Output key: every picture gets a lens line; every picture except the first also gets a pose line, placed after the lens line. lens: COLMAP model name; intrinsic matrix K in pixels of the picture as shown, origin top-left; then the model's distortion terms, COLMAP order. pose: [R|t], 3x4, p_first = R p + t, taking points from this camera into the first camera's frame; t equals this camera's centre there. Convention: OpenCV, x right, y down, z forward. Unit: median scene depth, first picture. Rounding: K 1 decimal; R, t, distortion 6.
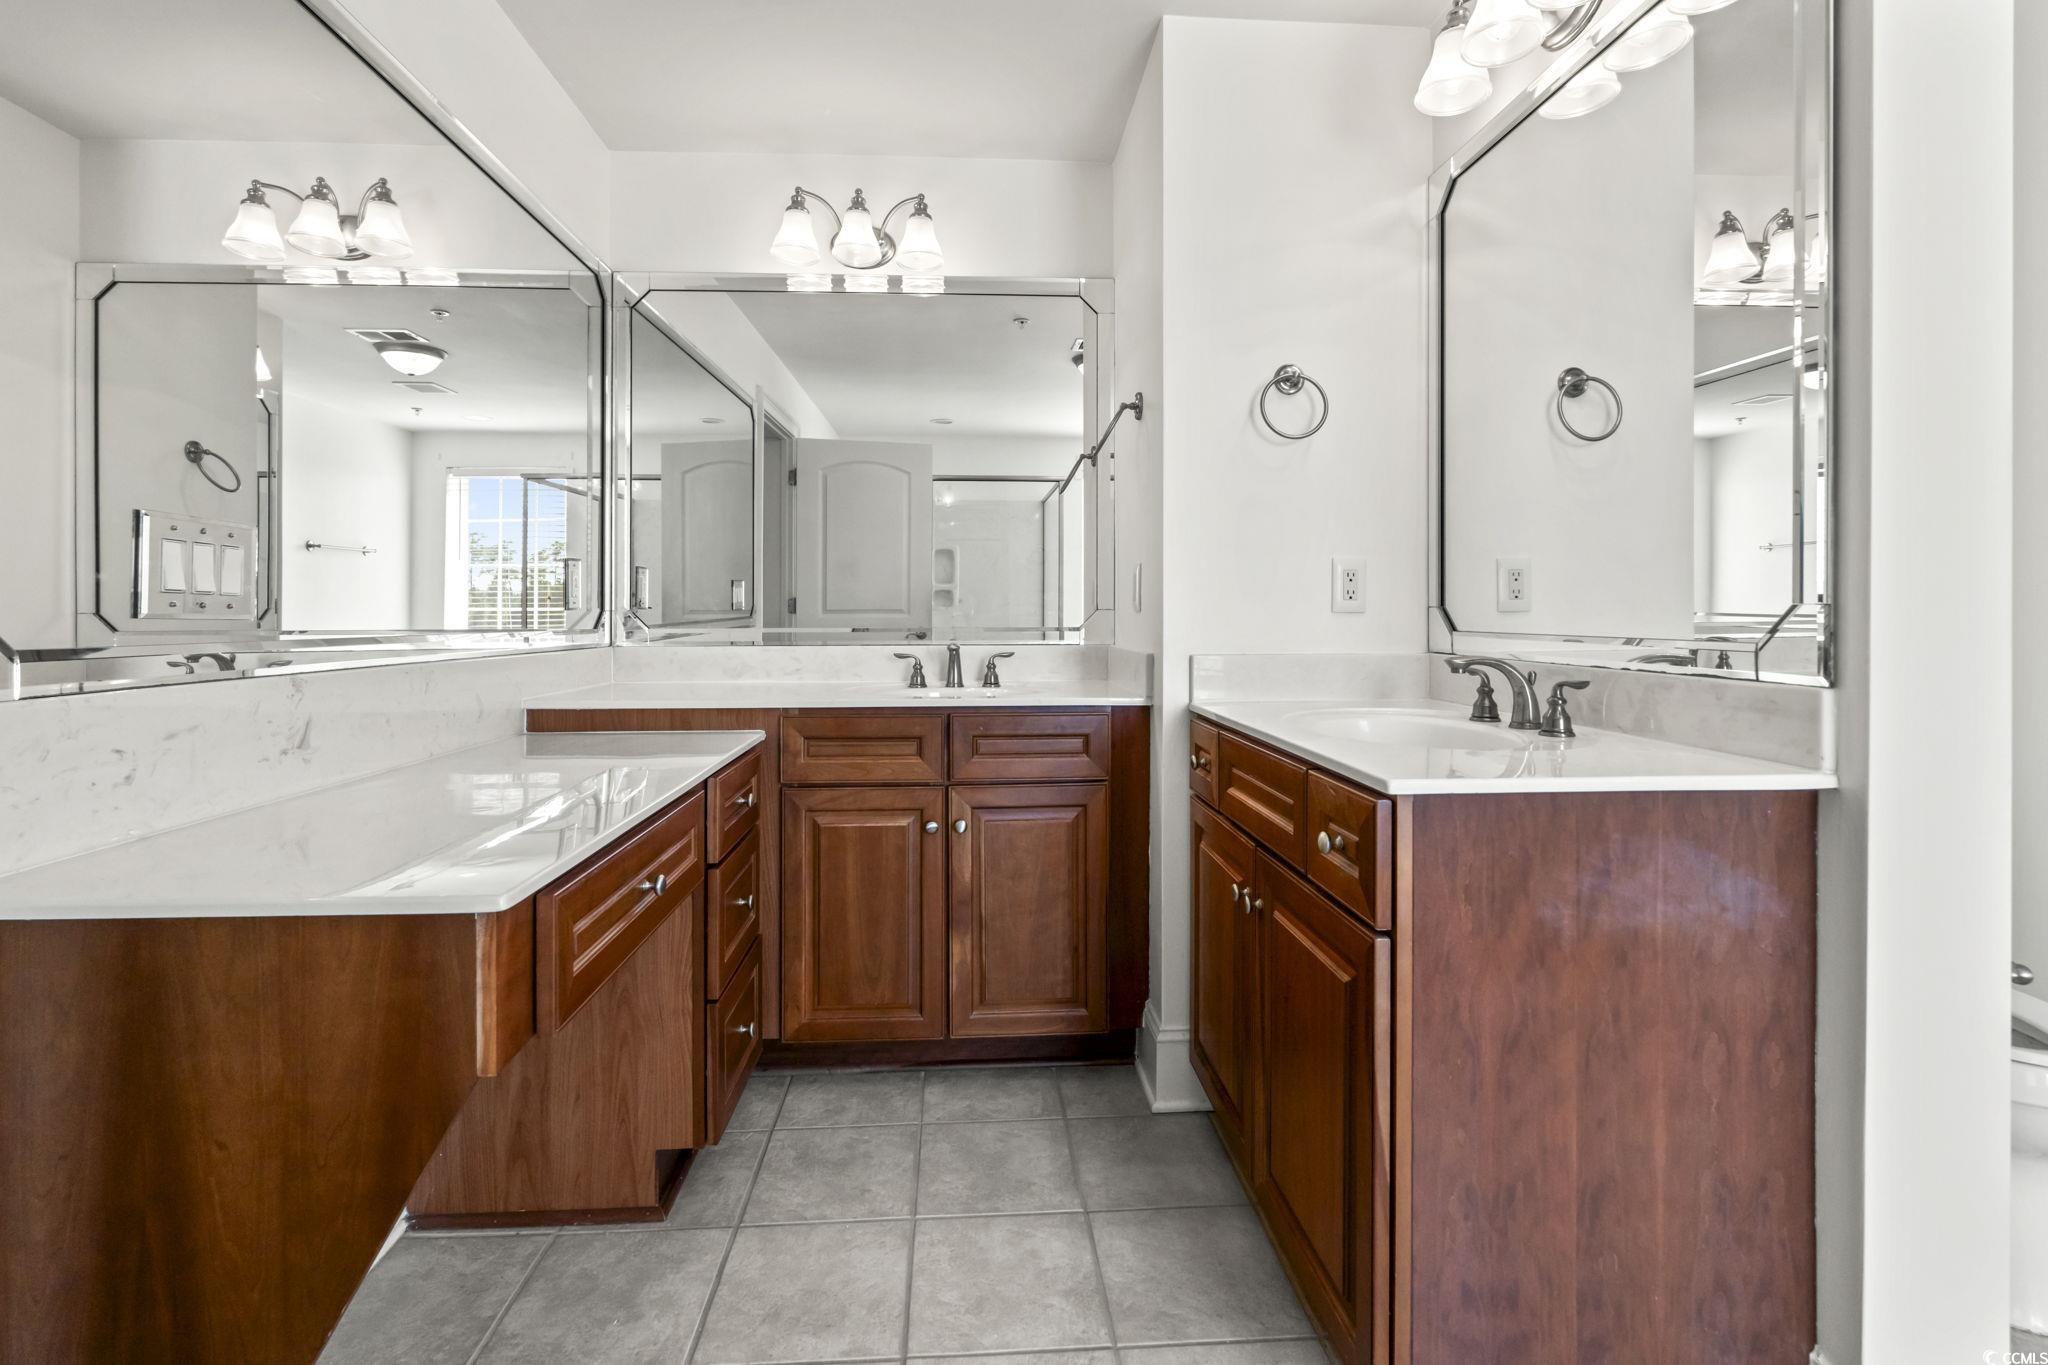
lens RADIAL K [[934.8, 0, 1004.2], [0, 934.8, 610.3], [0, 0, 1]] dist [-0.000858, 0.000418]
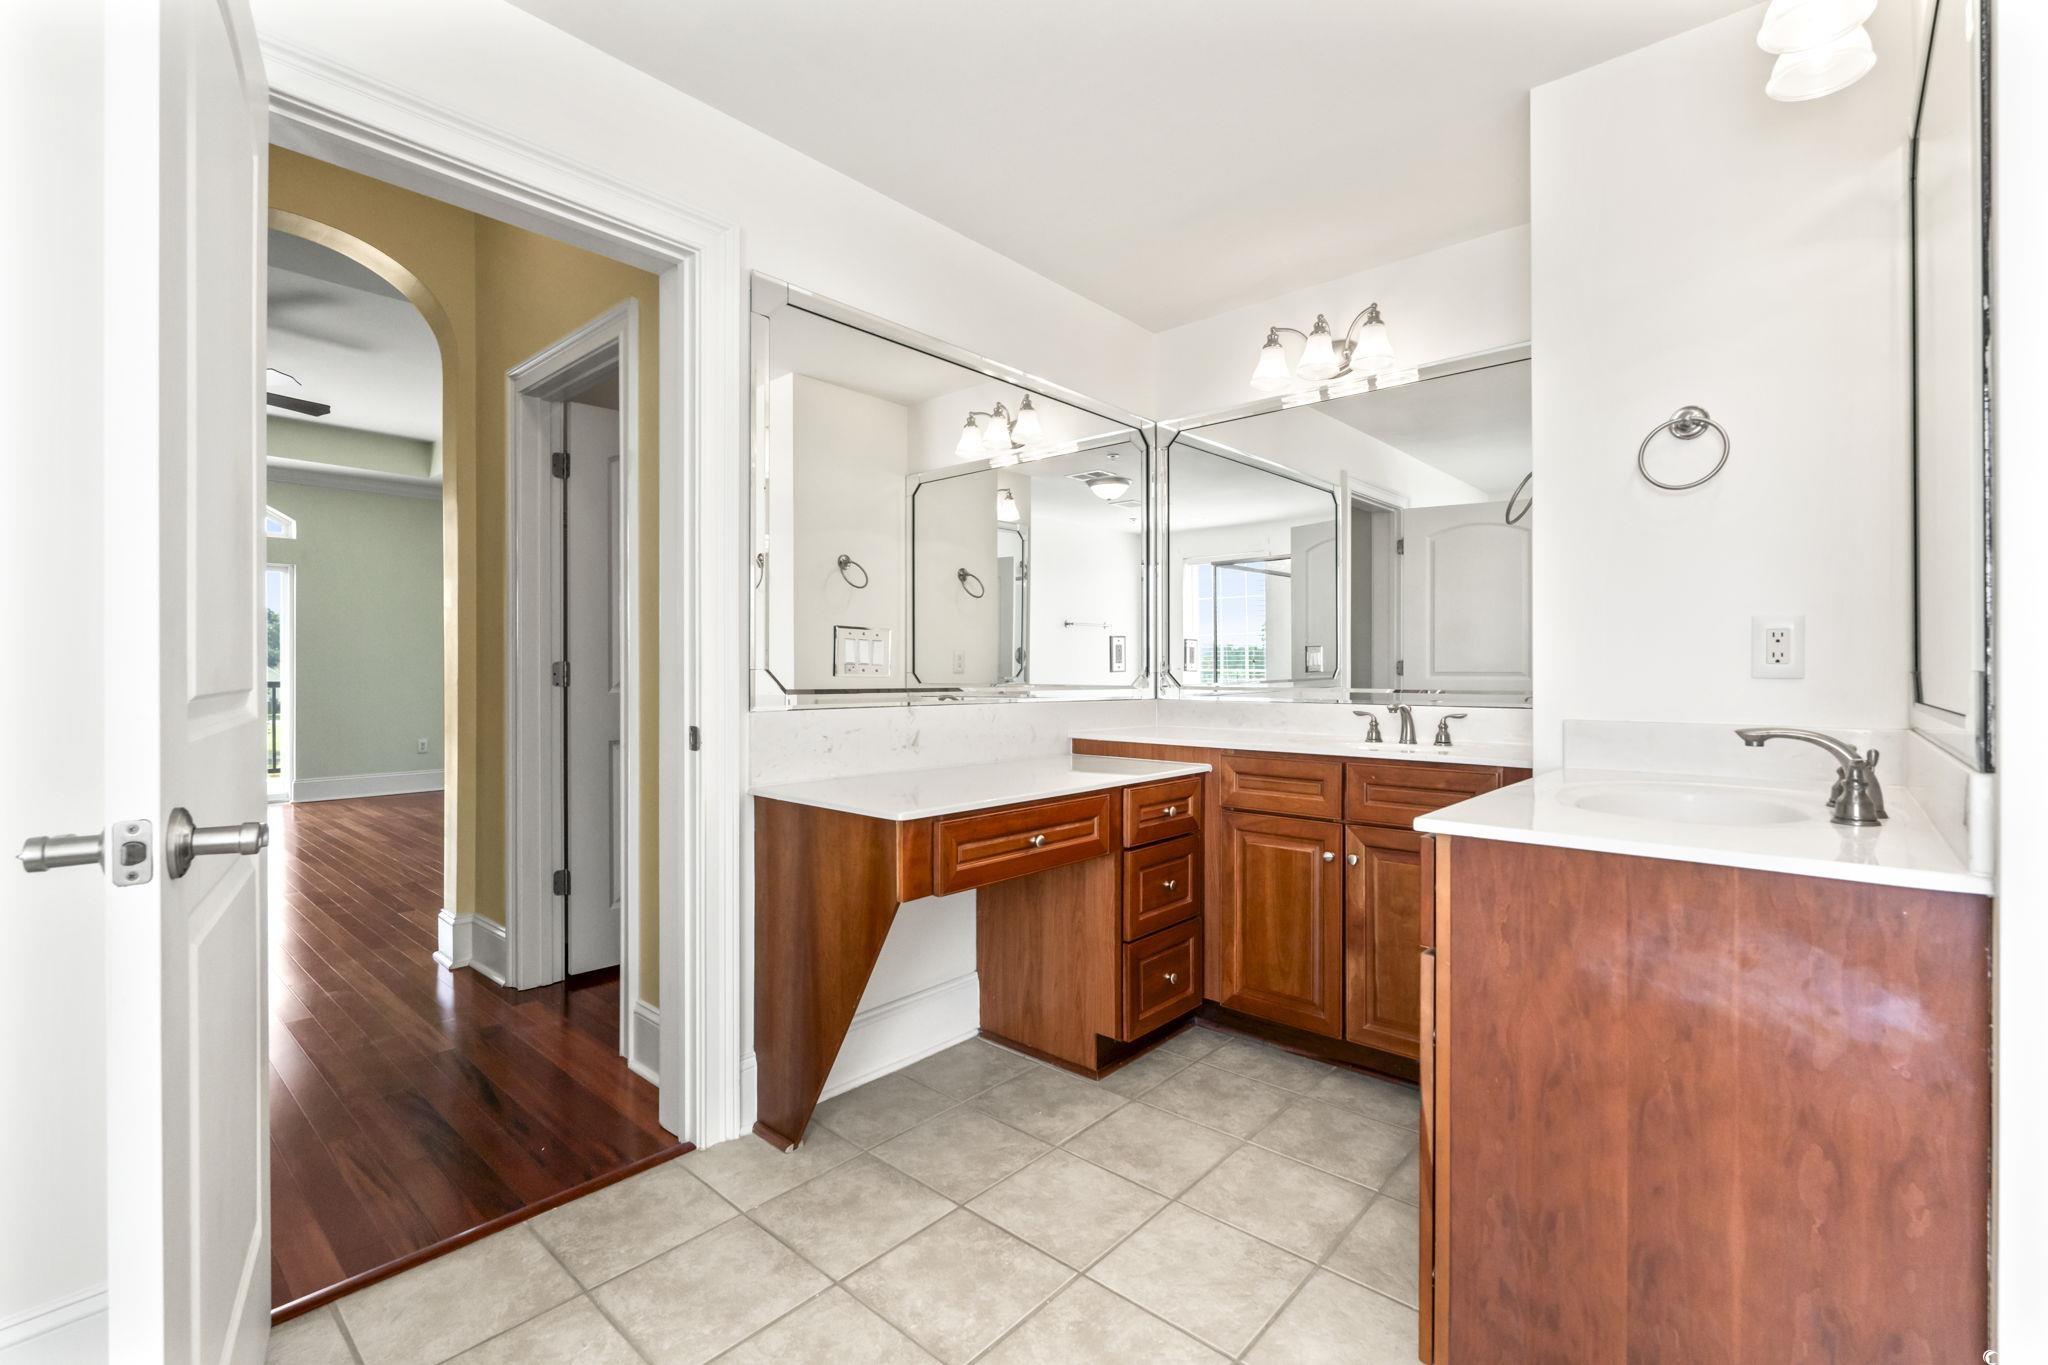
lens RADIAL K [[934.8, 0, 1024.4], [0, 934.8, 675.5], [0, 0, 1]] dist [-0.000858, 0.000418]
pose [[0.698298, 0.006245, -0.715780, 0.615909], [-0.003115, 0.999979, 0.005685, -0.003702], [0.715801, -0.001740, 0.698302, -0.126972]]
